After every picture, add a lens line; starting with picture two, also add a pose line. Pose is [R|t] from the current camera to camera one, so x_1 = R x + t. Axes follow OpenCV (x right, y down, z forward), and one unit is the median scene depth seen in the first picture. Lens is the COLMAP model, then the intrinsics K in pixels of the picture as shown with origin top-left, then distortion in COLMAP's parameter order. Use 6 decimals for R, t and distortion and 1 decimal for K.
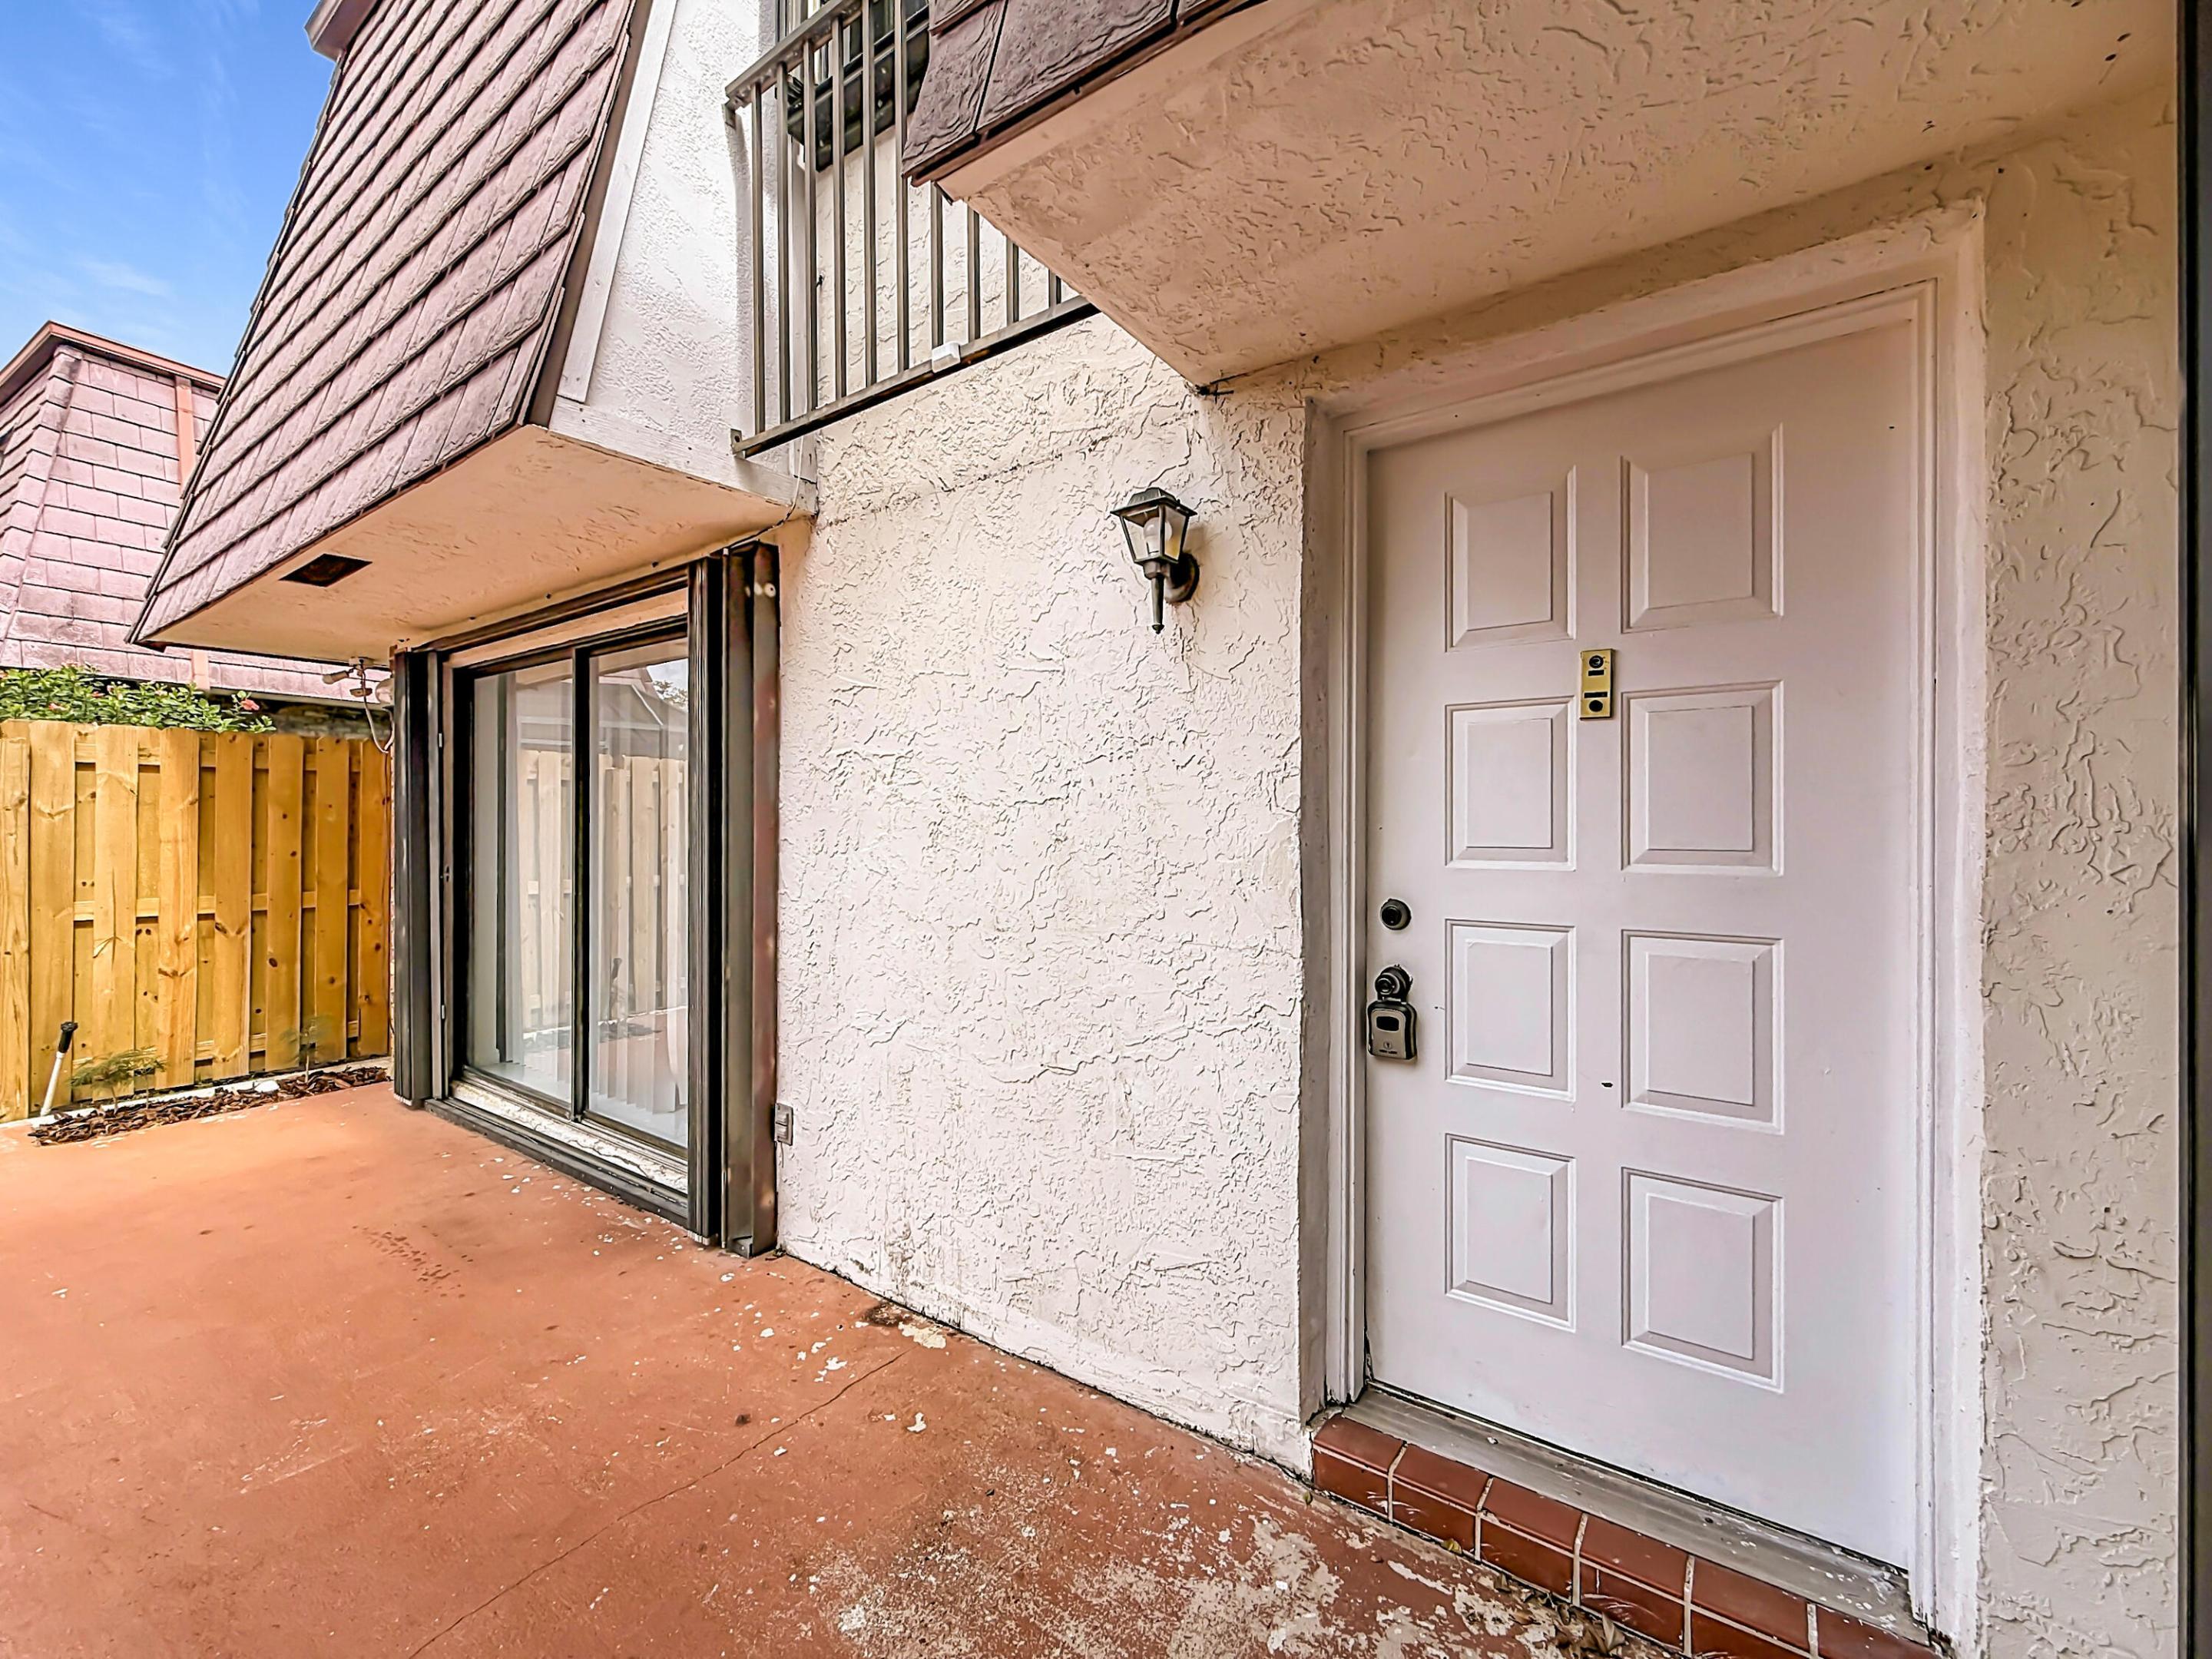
lens RADIAL K [[878.5, 0, 1106.0], [0, 878.5, 829.5], [0, 0, 1]] dist [-0.001095, -0.000113]
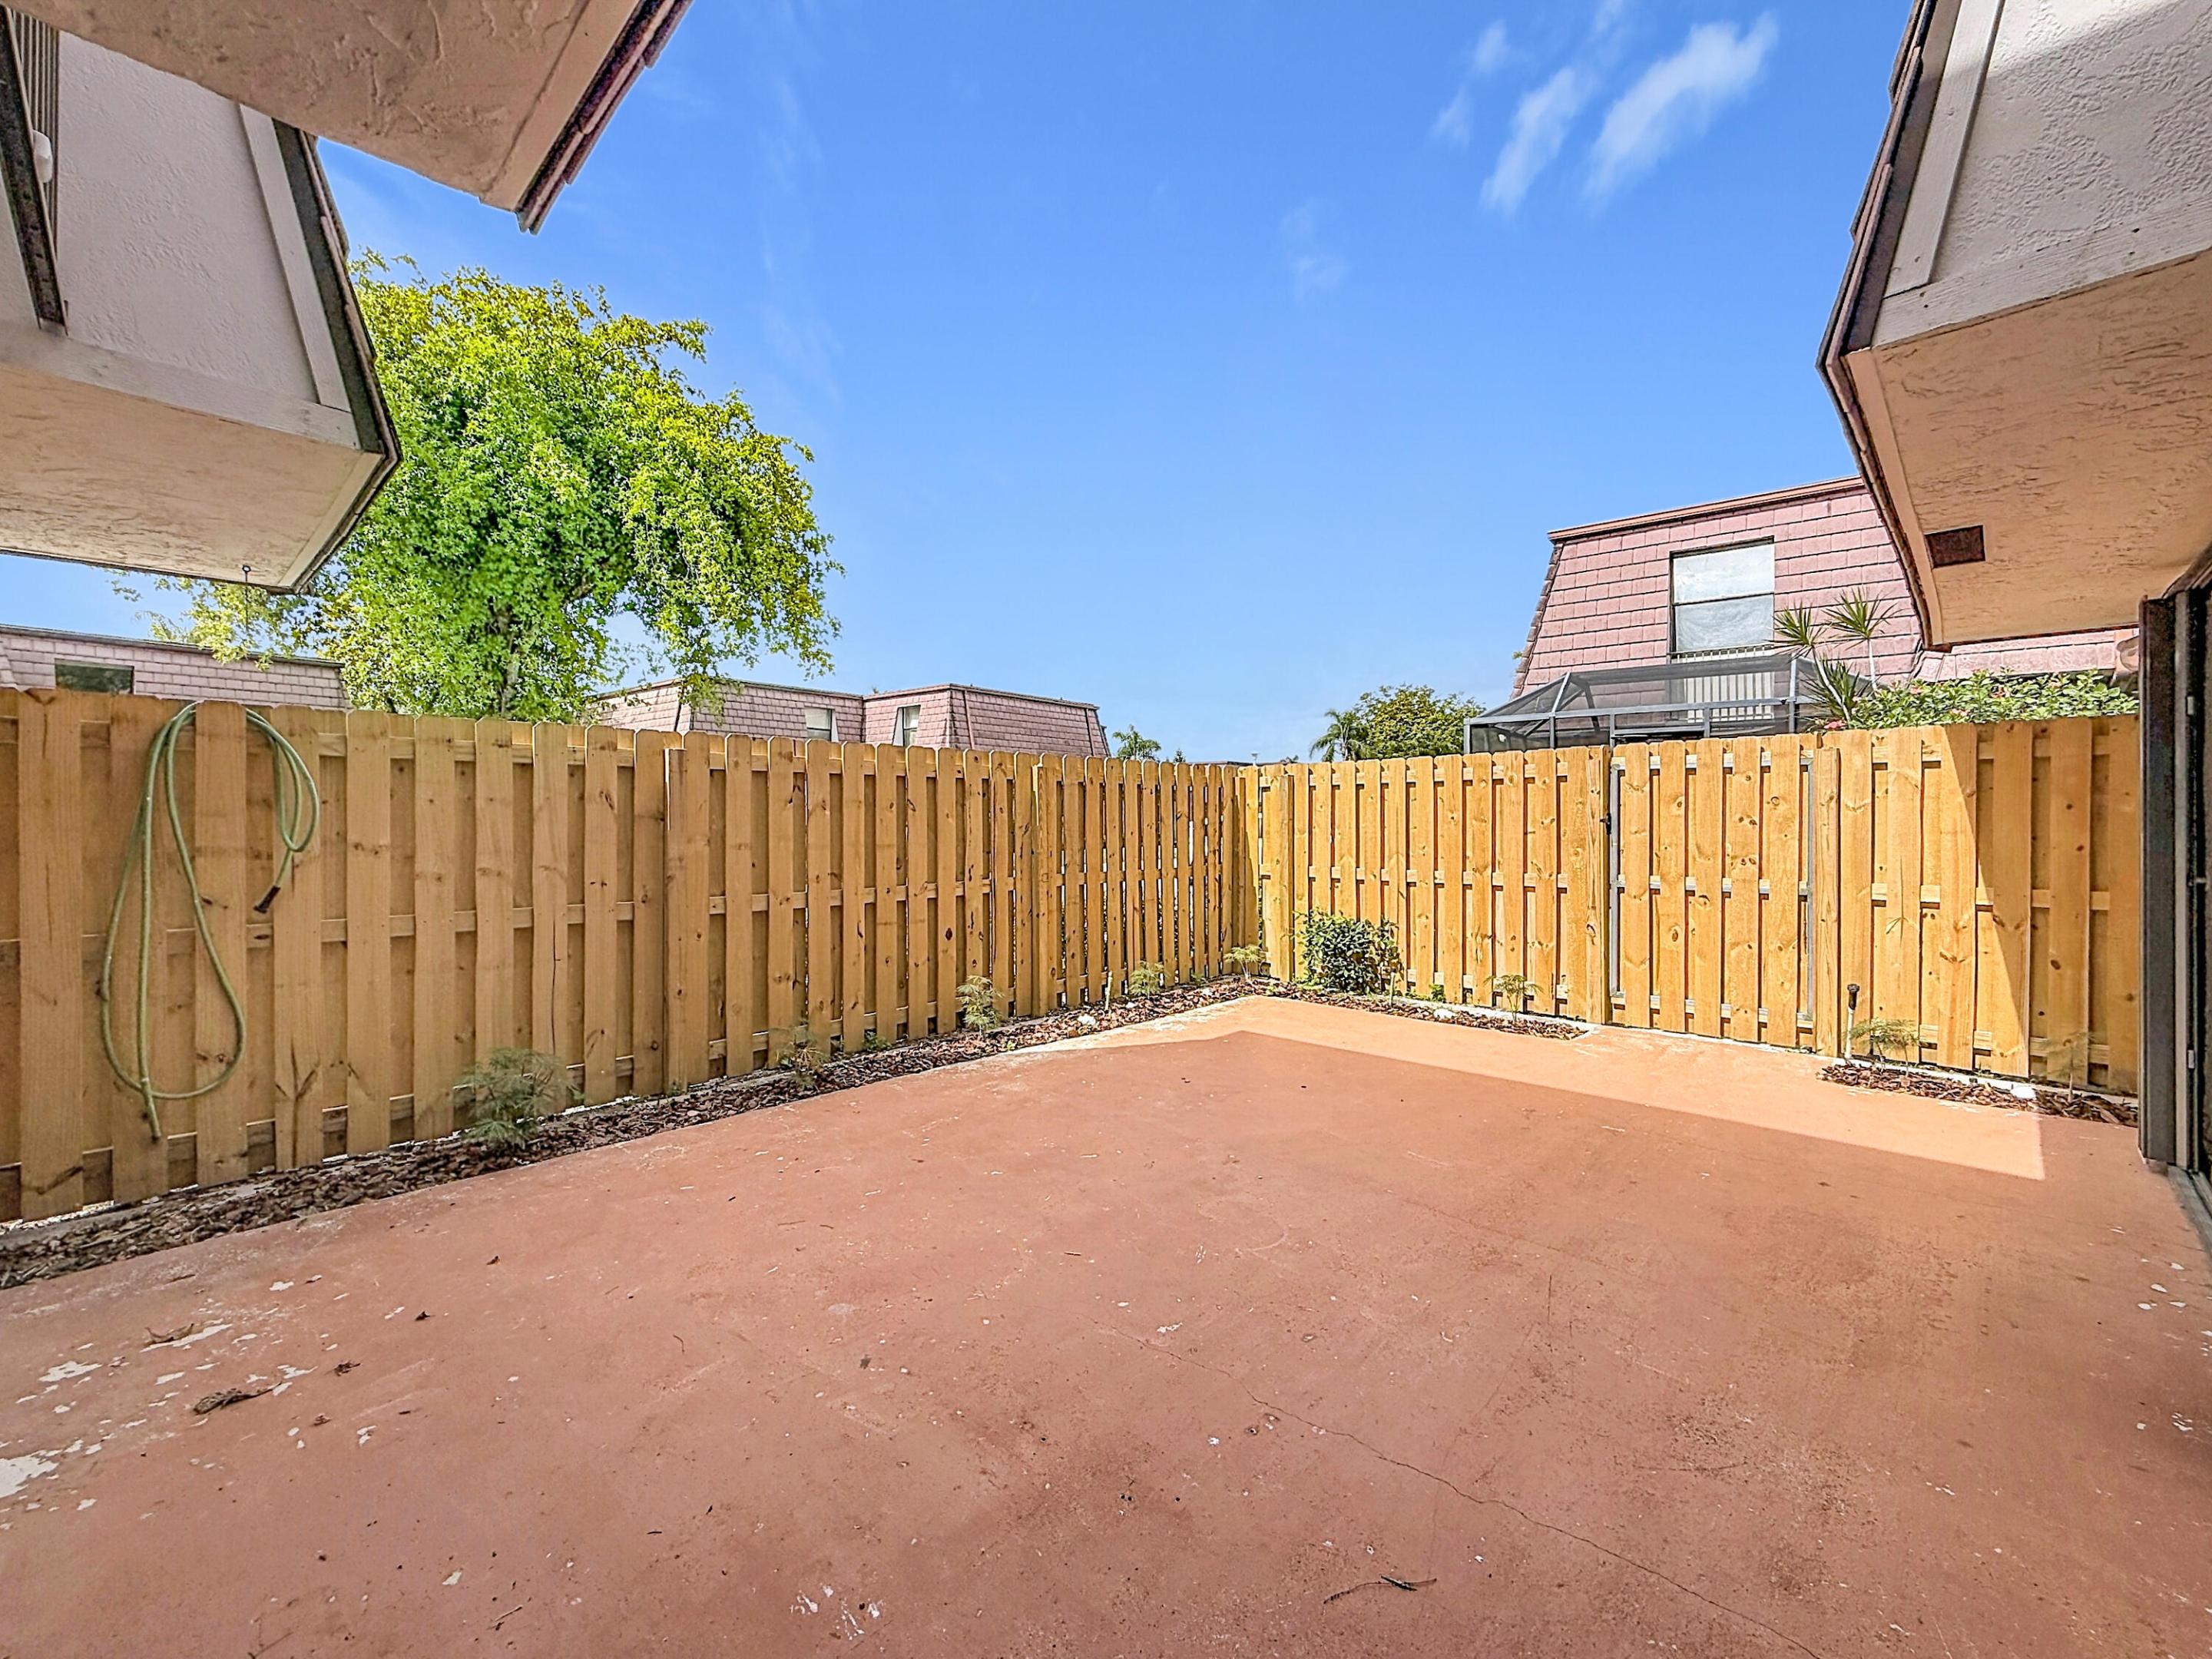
lens RADIAL K [[878.5, 0, 1106.0], [0, 878.5, 829.5], [0, 0, 1]] dist [-0.001095, -0.000113]
pose [[-0.106875, 0.011363, -0.994207, 0.085553], [-0.002068, 0.999930, 0.011651, -0.000272], [0.994270, 0.003301, -0.106844, 0.108716]]
